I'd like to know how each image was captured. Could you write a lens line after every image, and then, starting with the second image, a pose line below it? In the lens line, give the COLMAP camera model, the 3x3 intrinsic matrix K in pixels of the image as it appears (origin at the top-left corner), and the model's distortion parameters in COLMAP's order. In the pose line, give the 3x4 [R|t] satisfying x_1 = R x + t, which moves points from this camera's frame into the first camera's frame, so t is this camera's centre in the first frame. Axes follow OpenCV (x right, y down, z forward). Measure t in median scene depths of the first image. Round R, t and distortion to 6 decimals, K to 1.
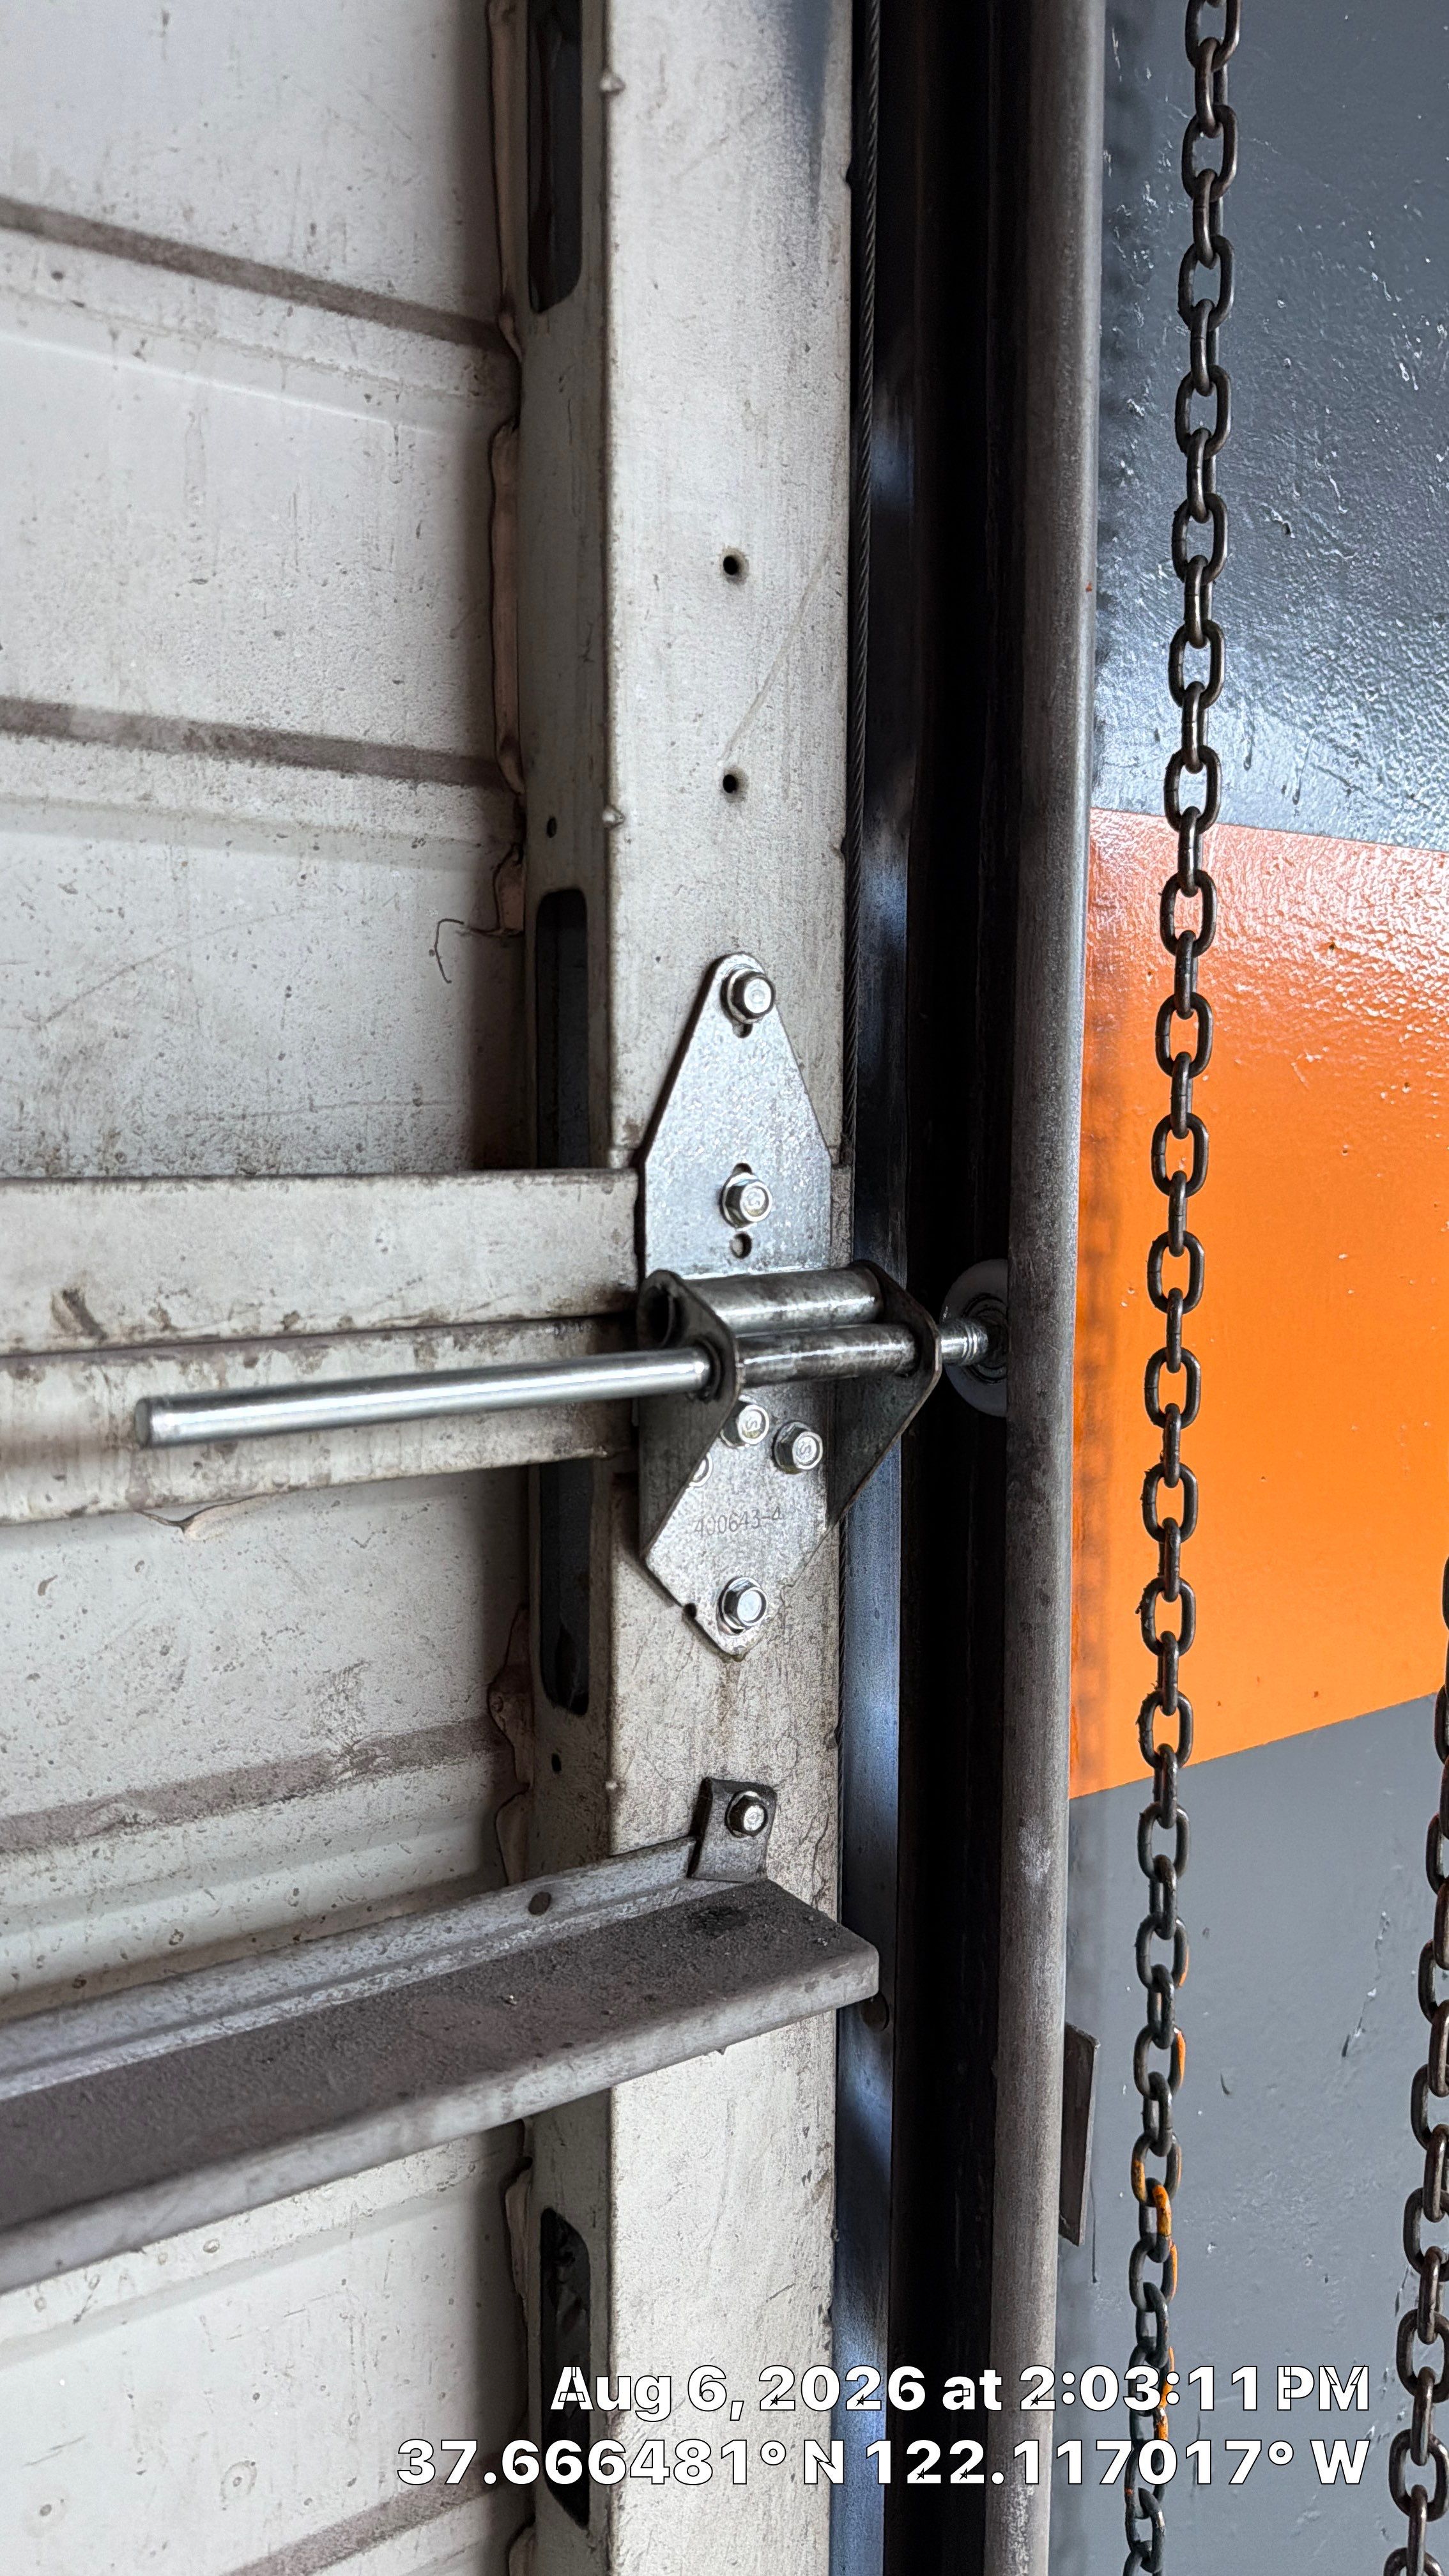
lens RADIAL K [[1942.9, 0, 839.0], [0, 1942.9, 1262.1], [0, 0, 1]] dist [0.005647, -0.088155]
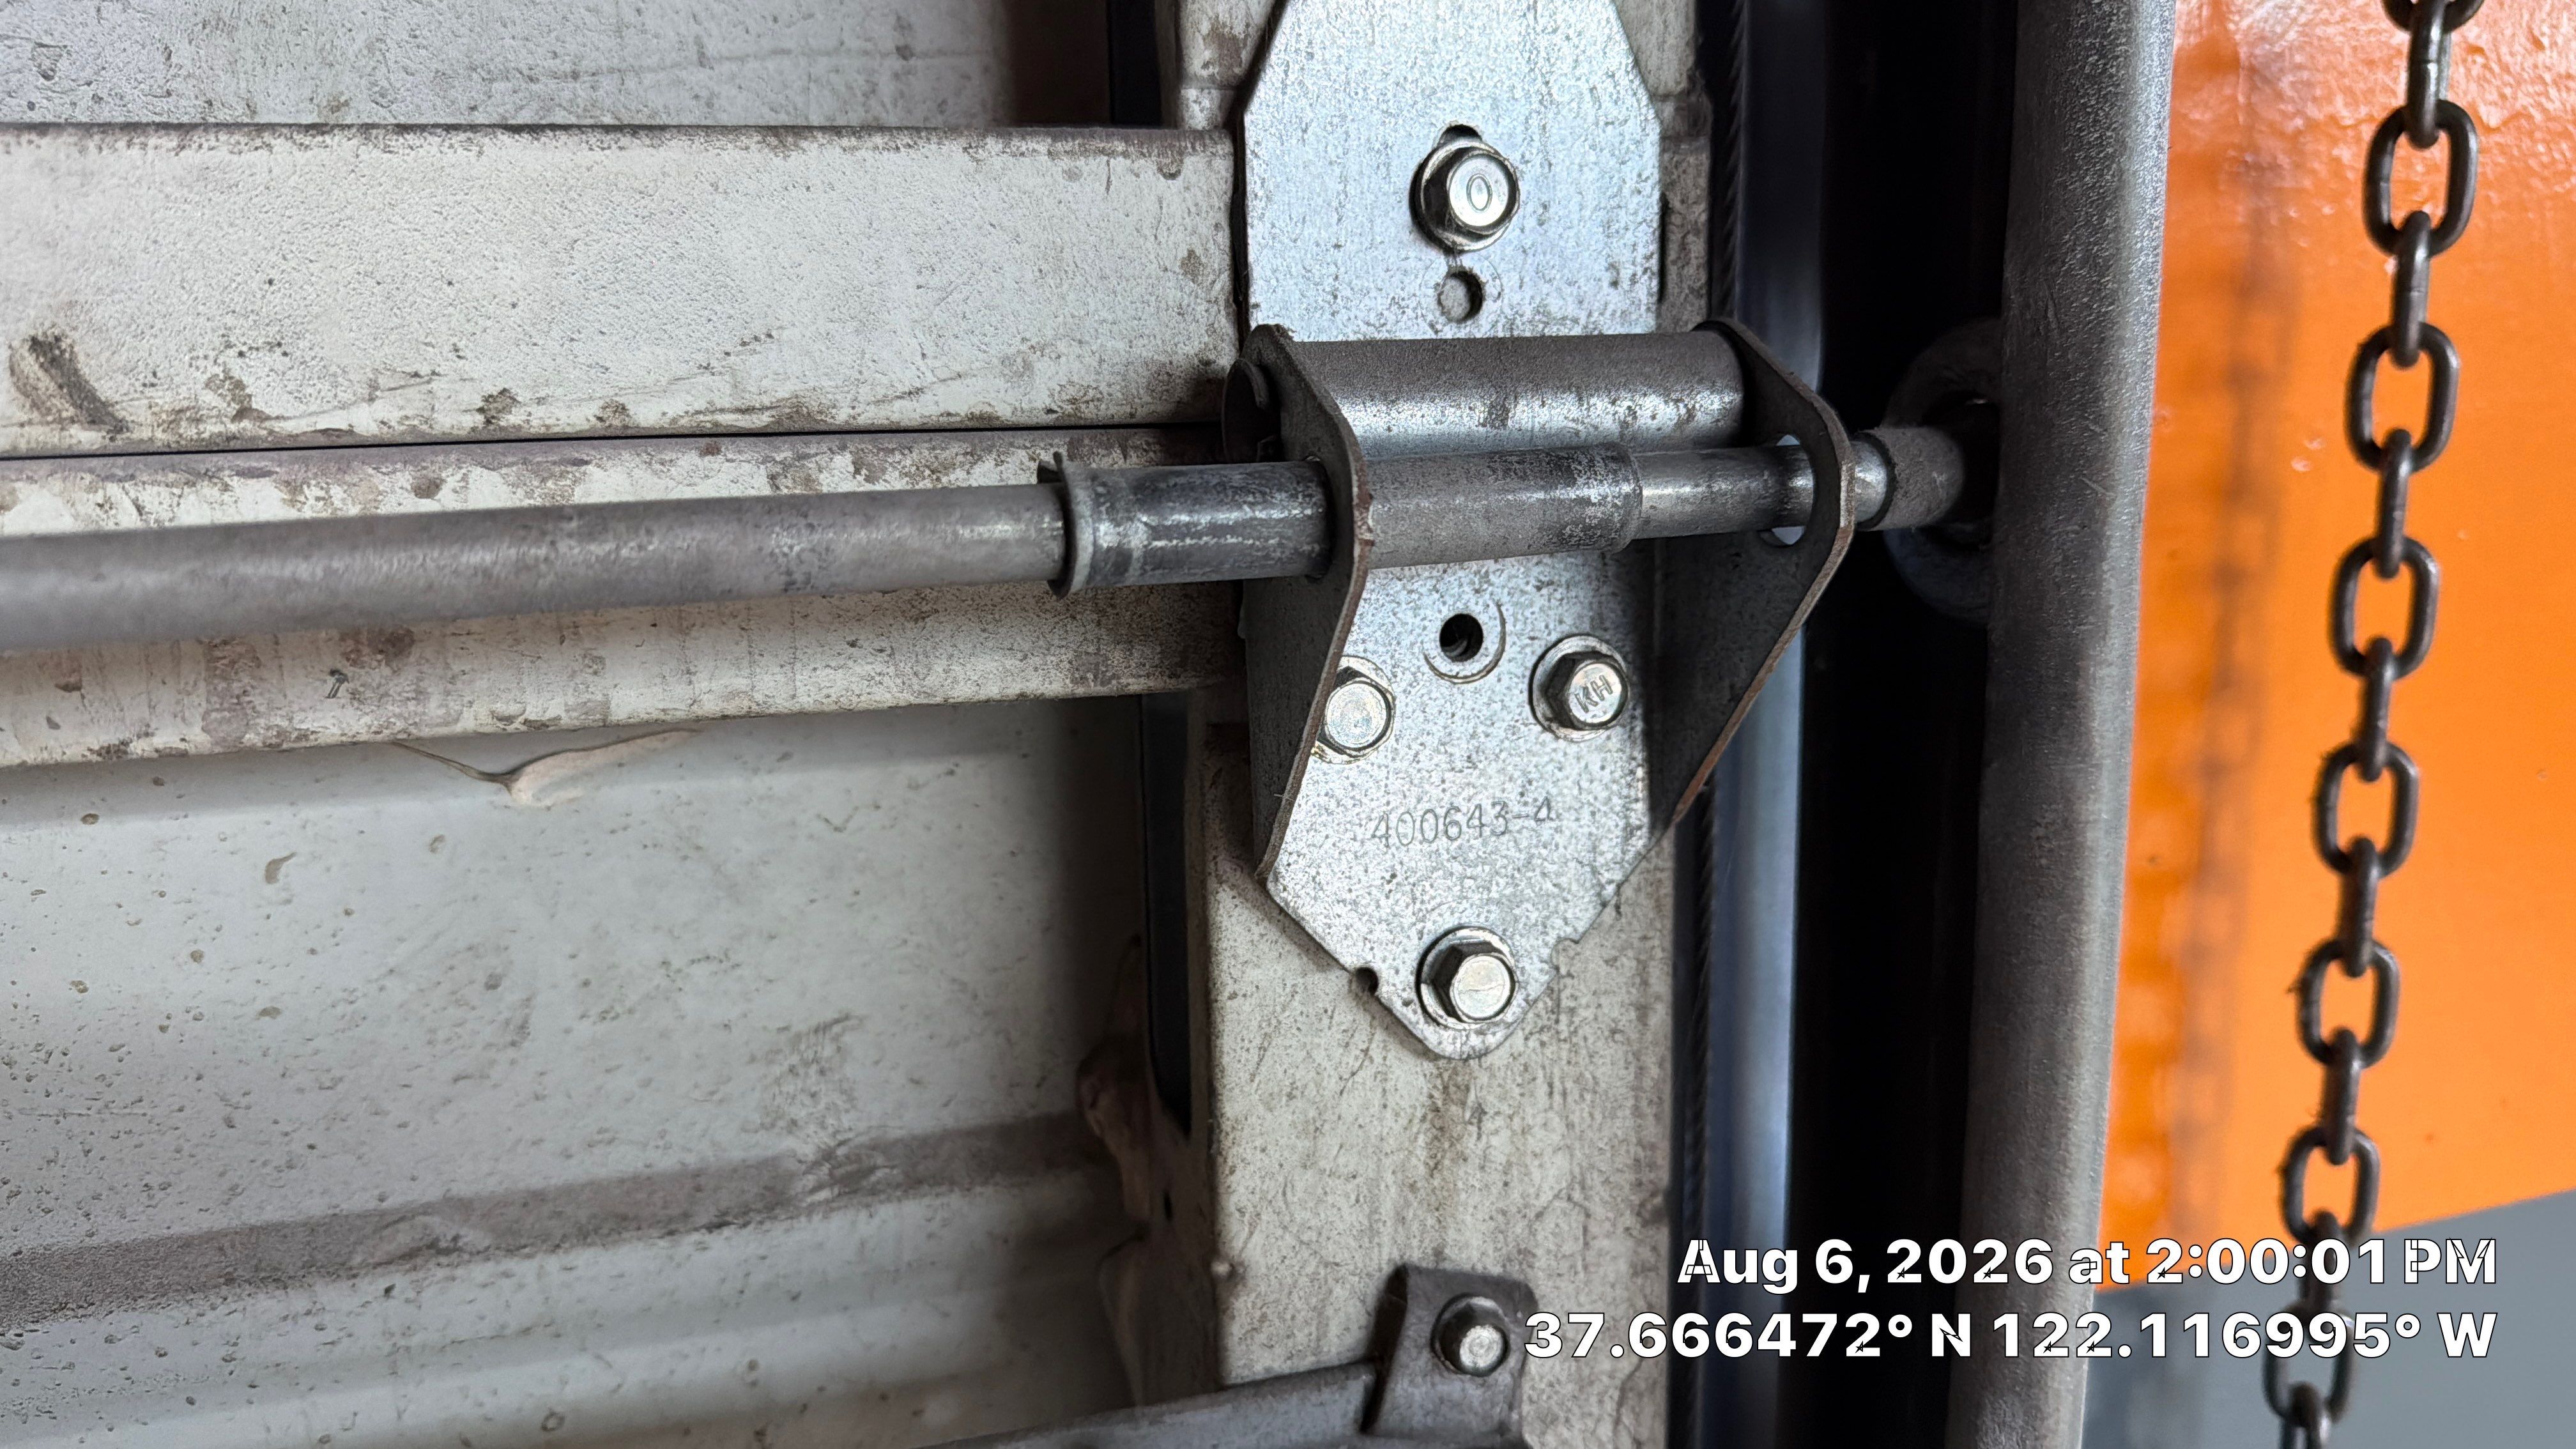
lens RADIAL K [[1942.9, 0, 1305.6], [0, 1942.9, 758.6], [0, 0, 1]] dist [0.005647, -0.088155]
pose [[0.941678, 0.043735, -0.333663, 0.090853], [-0.001252, 0.991967, 0.126487, 0.051036], [0.336514, -0.118692, 0.934168, 0.504664]]
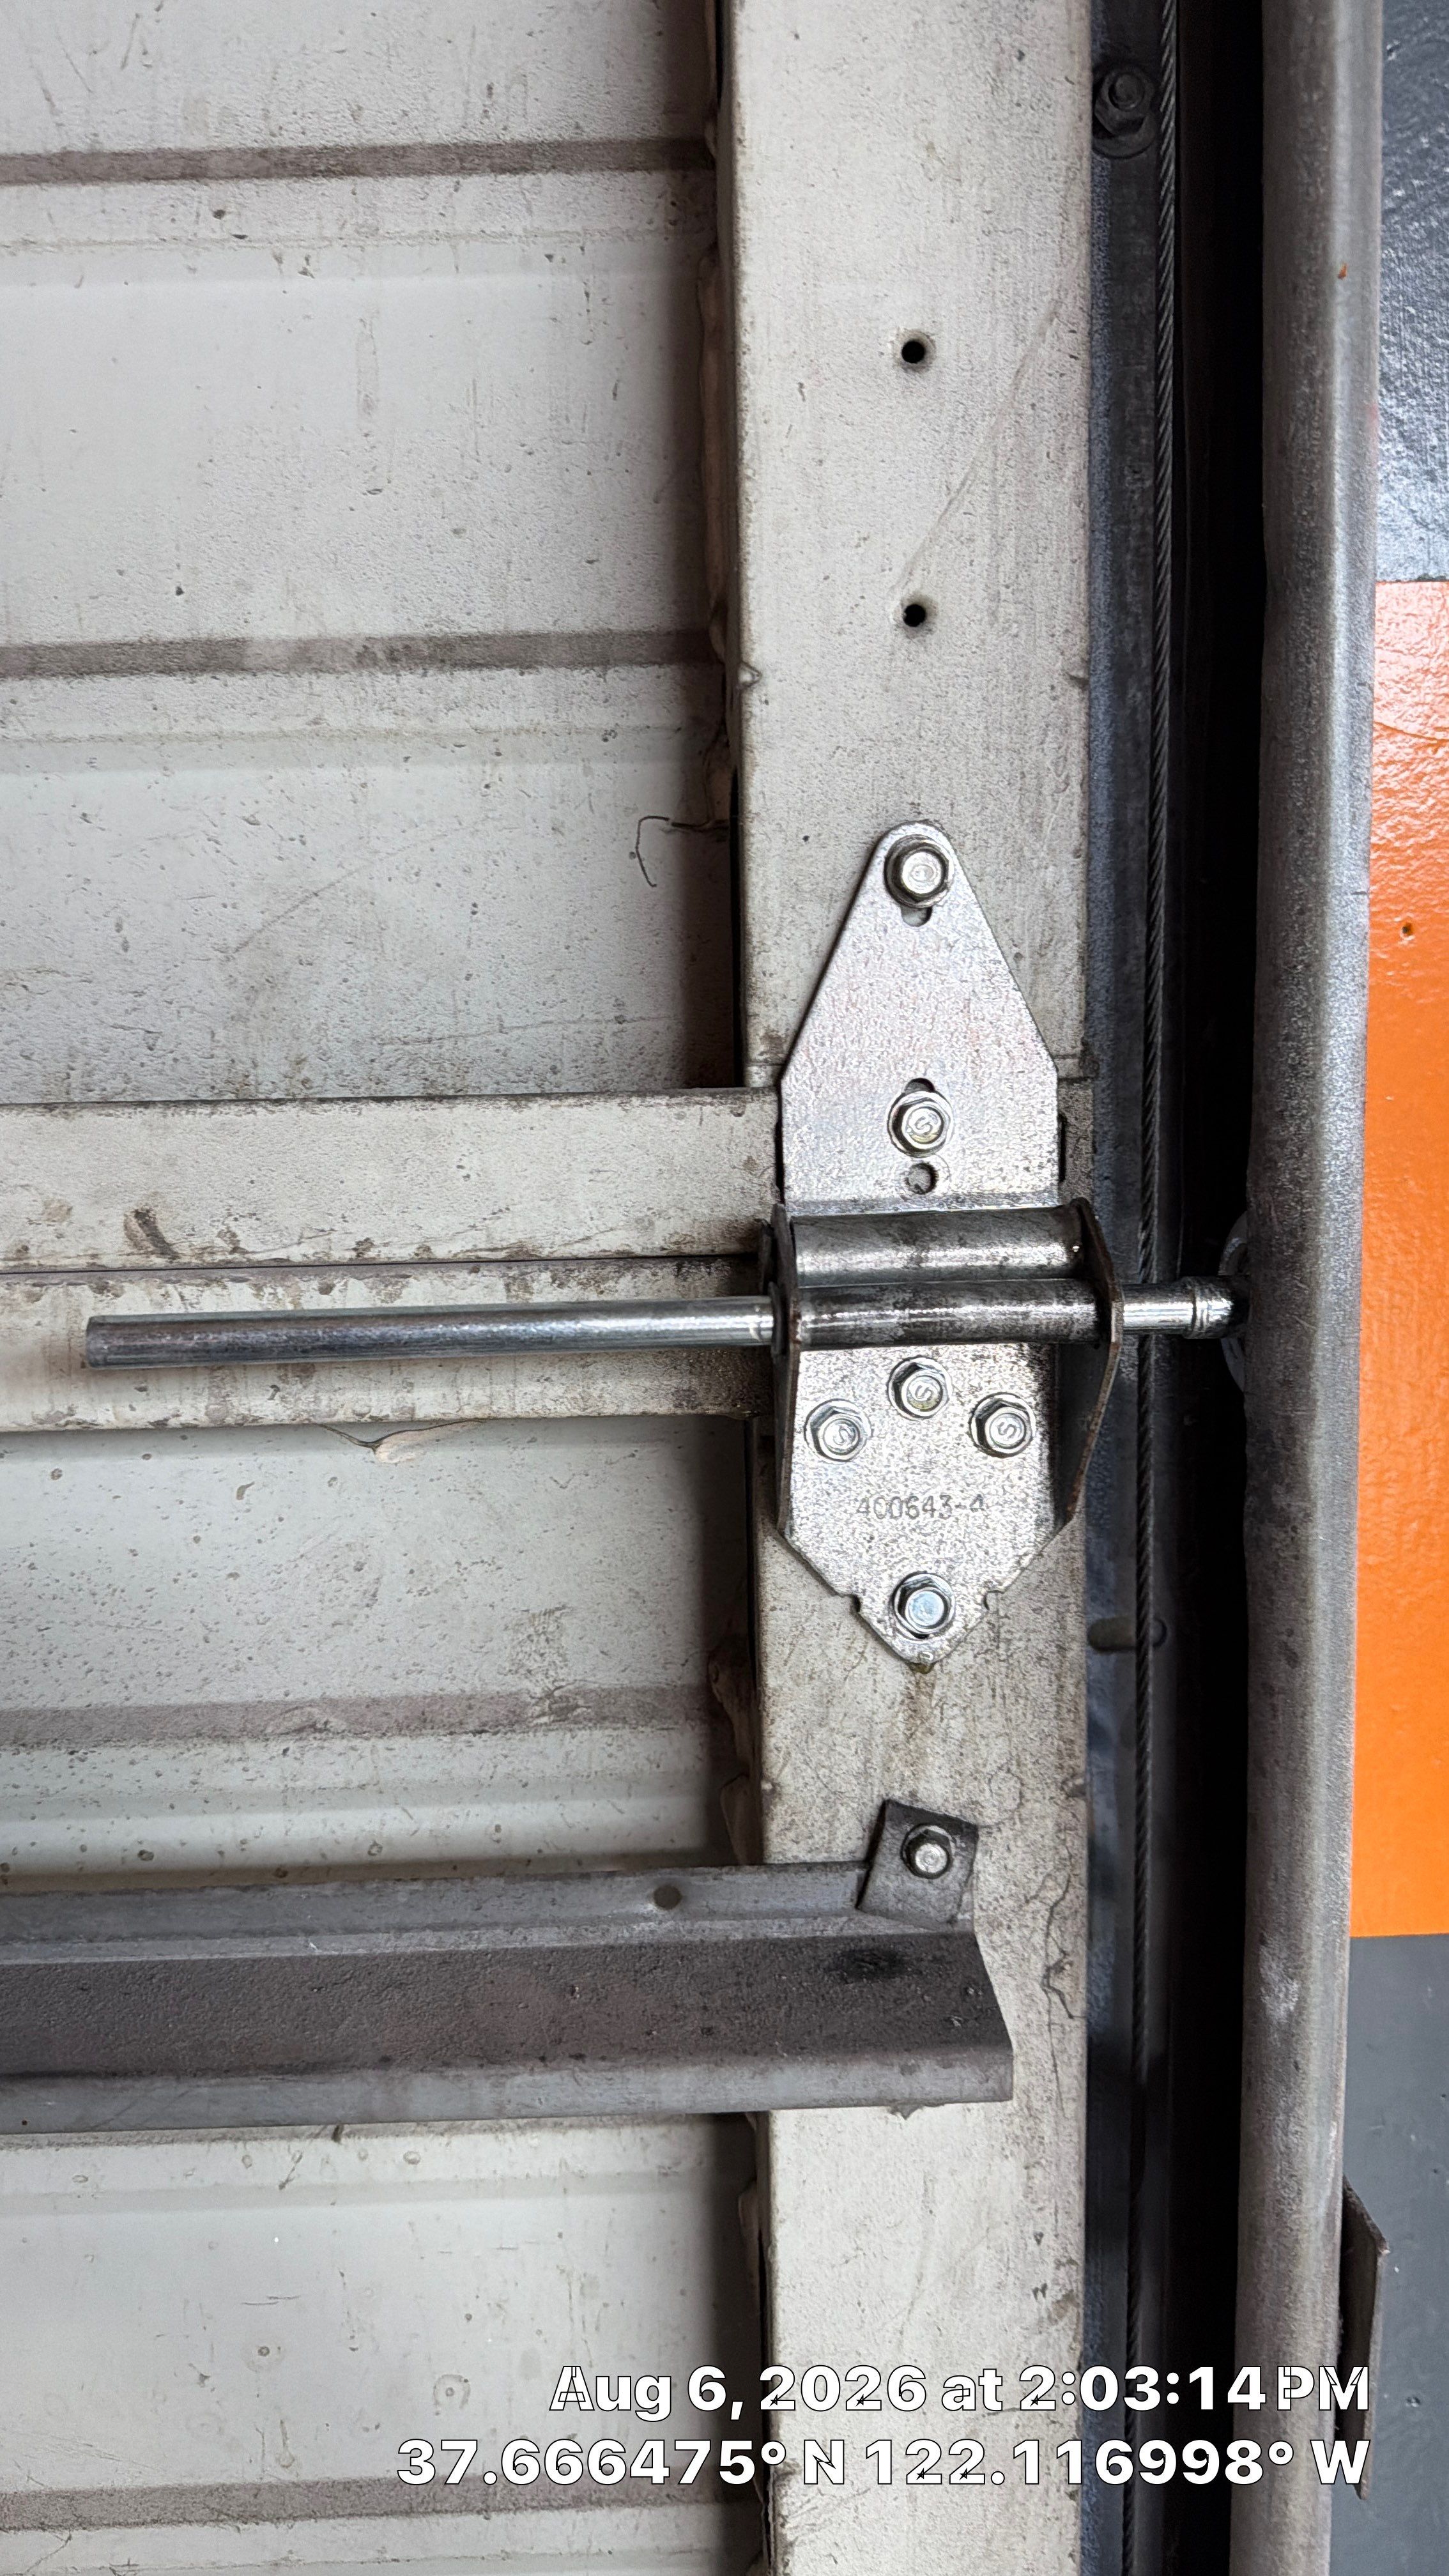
lens RADIAL K [[1957.0, 0, 704.5], [0, 1957.0, 1275.4], [0, 0, 1]] dist [0.008585, -0.098304]
pose [[0.803758, 0.044819, -0.593266, 0.386583], [-0.019177, 0.998592, 0.049458, -0.006935], [0.594647, -0.028375, 0.803486, 0.276737]]
